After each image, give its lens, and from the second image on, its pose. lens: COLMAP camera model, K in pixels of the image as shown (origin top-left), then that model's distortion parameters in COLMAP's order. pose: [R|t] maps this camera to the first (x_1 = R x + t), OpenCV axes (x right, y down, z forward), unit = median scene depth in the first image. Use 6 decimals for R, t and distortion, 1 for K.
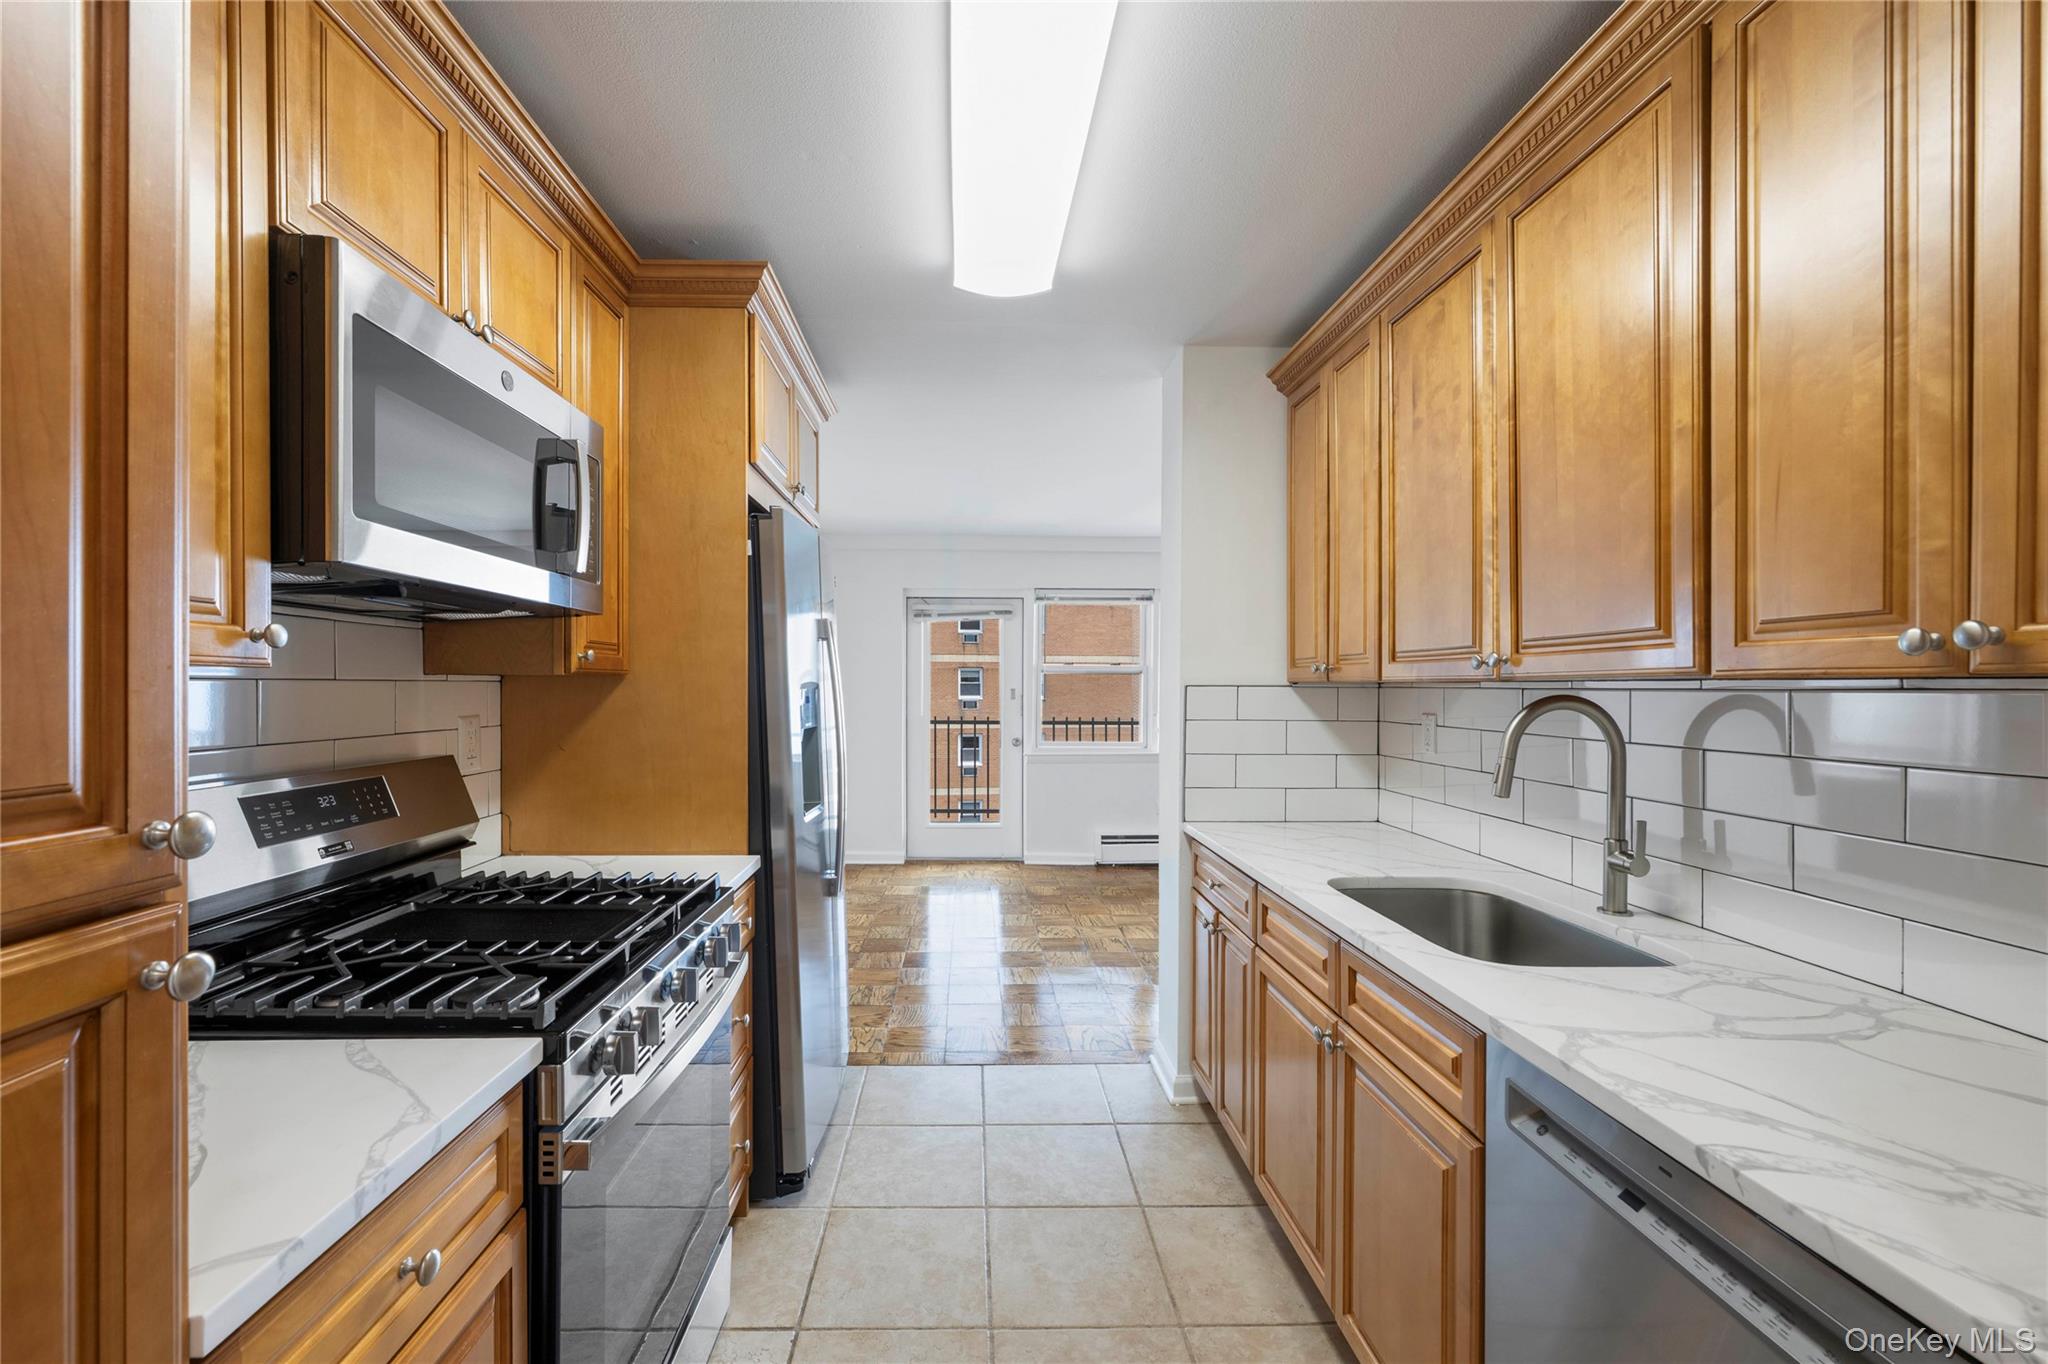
lens RADIAL K [[830.5, 0, 1016.4], [0, 830.5, 666.1], [0, 0, 1]] dist [0.001168, 0.000023]
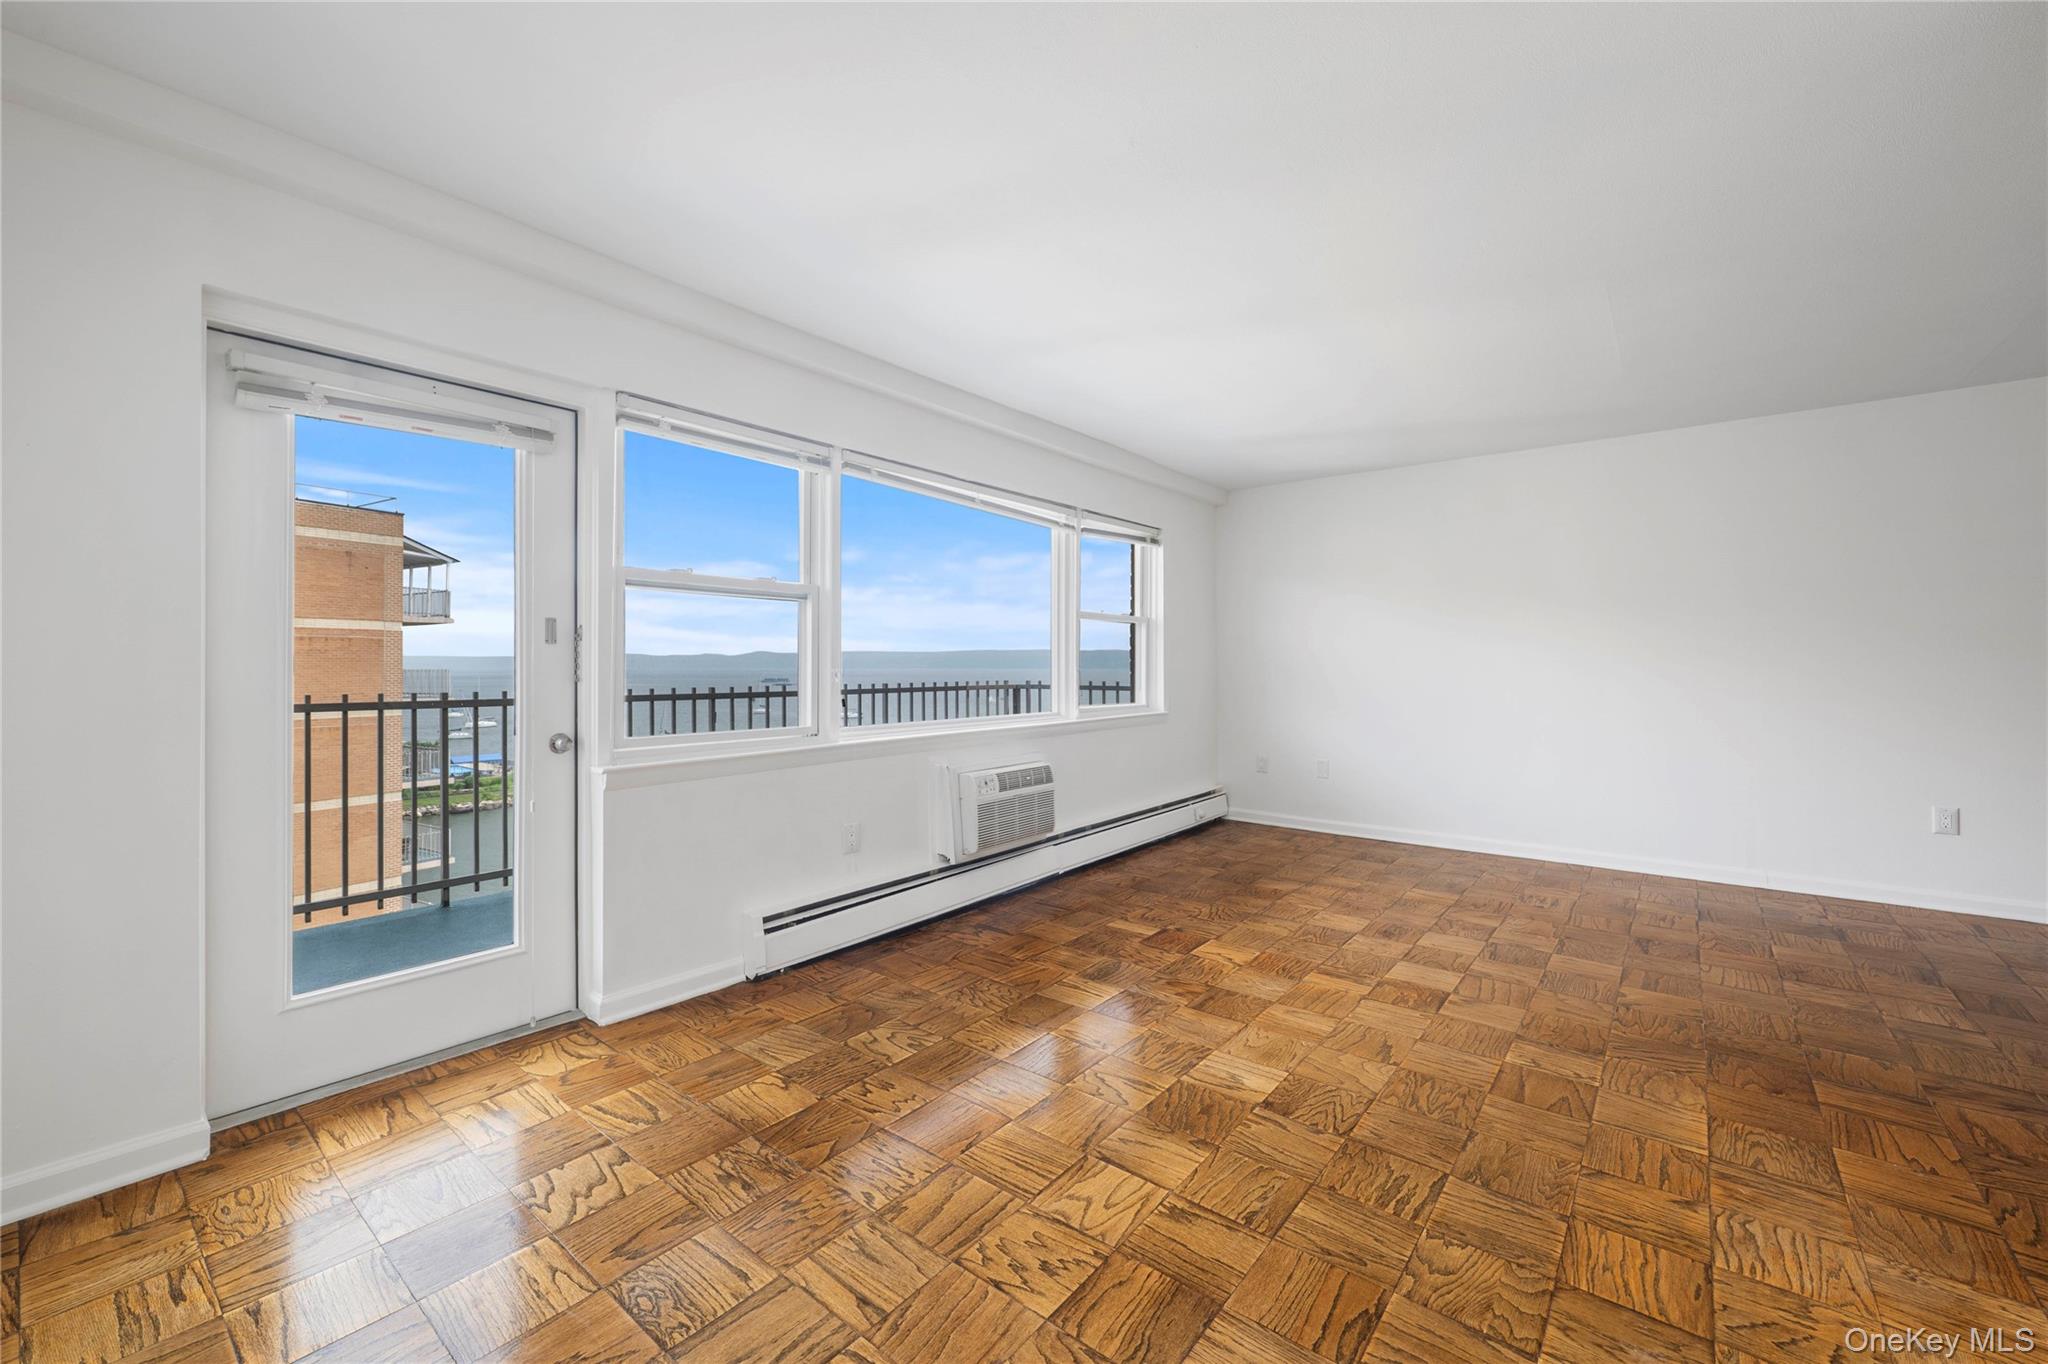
lens RADIAL K [[830.5, 0, 1016.4], [0, 830.5, 666.1], [0, 0, 1]] dist [0.001168, 0.000023]
pose [[0.685221, 0.002566, 0.728331, -0.151781], [-0.011281, 0.999911, 0.007090, 0.046773], [-0.728248, -0.013074, 0.685189, 0.542732]]
